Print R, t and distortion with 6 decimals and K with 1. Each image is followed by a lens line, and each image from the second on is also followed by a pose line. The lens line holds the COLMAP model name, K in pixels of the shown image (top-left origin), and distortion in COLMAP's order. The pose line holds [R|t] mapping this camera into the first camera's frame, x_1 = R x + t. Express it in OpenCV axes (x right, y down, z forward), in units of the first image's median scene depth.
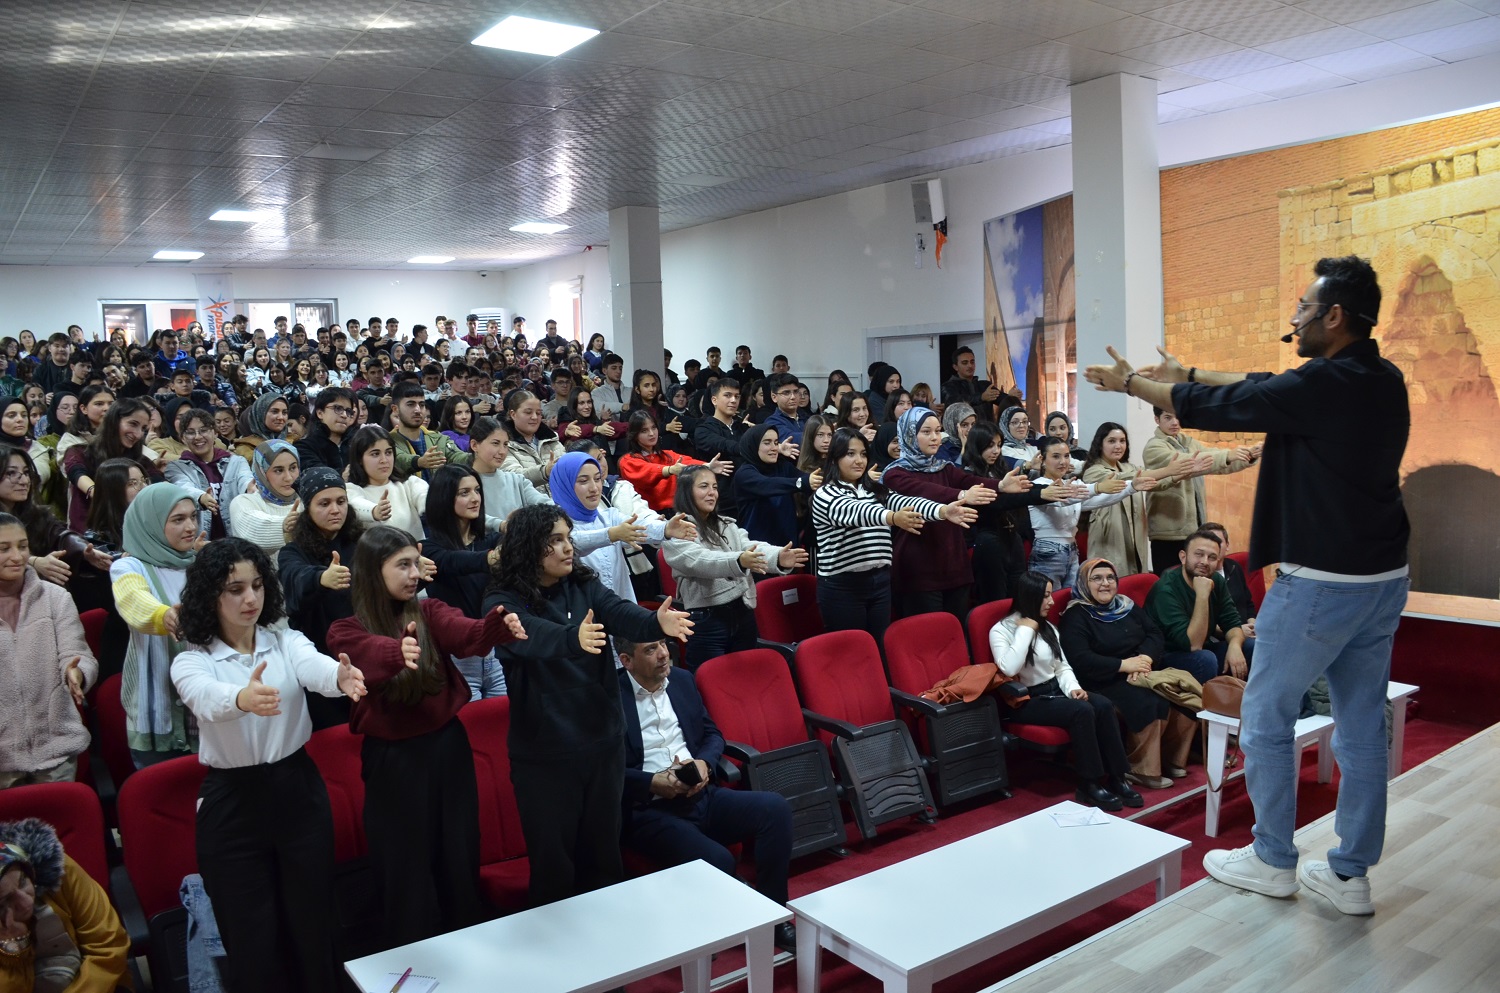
lens RADIAL K [[1221.9, 0, 745.4], [0, 1221.9, 498.5], [0, 0, 1]] dist [-0.096945, 0.080365]
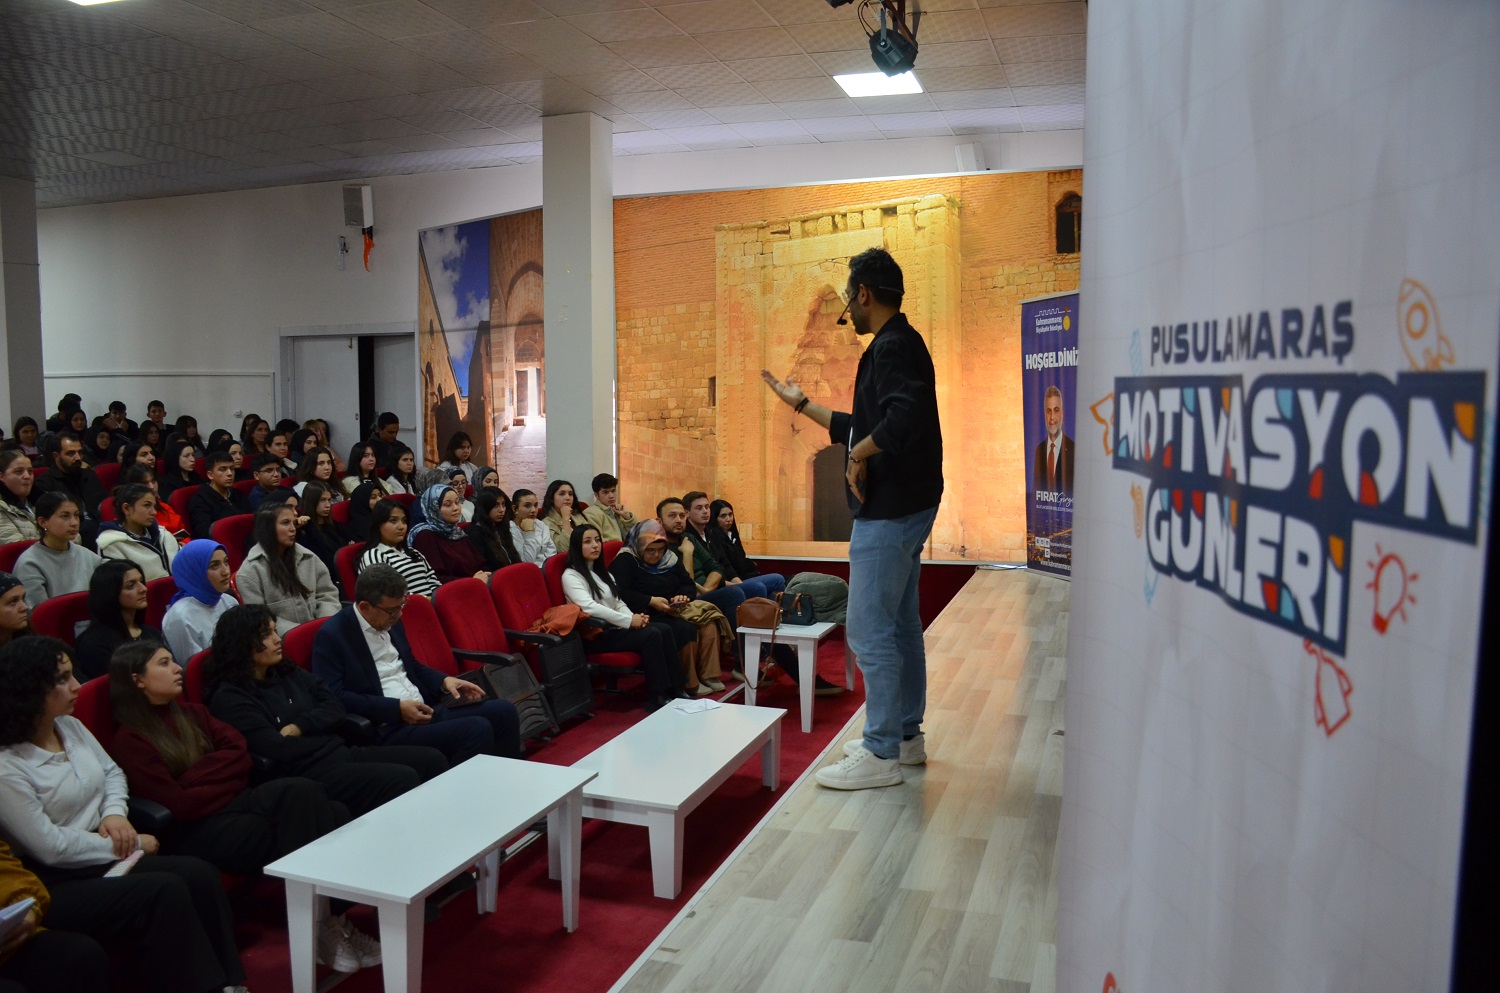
lens RADIAL K [[1221.9, 0, 745.4], [0, 1221.9, 495.3], [0, 0, 1]] dist [-0.096945, 0.080365]
pose [[0.810238, -0.012076, 0.585977, -0.258003], [0.031266, 0.999255, -0.022639, 0.049371], [-0.585266, 0.036664, 0.810012, -0.026766]]
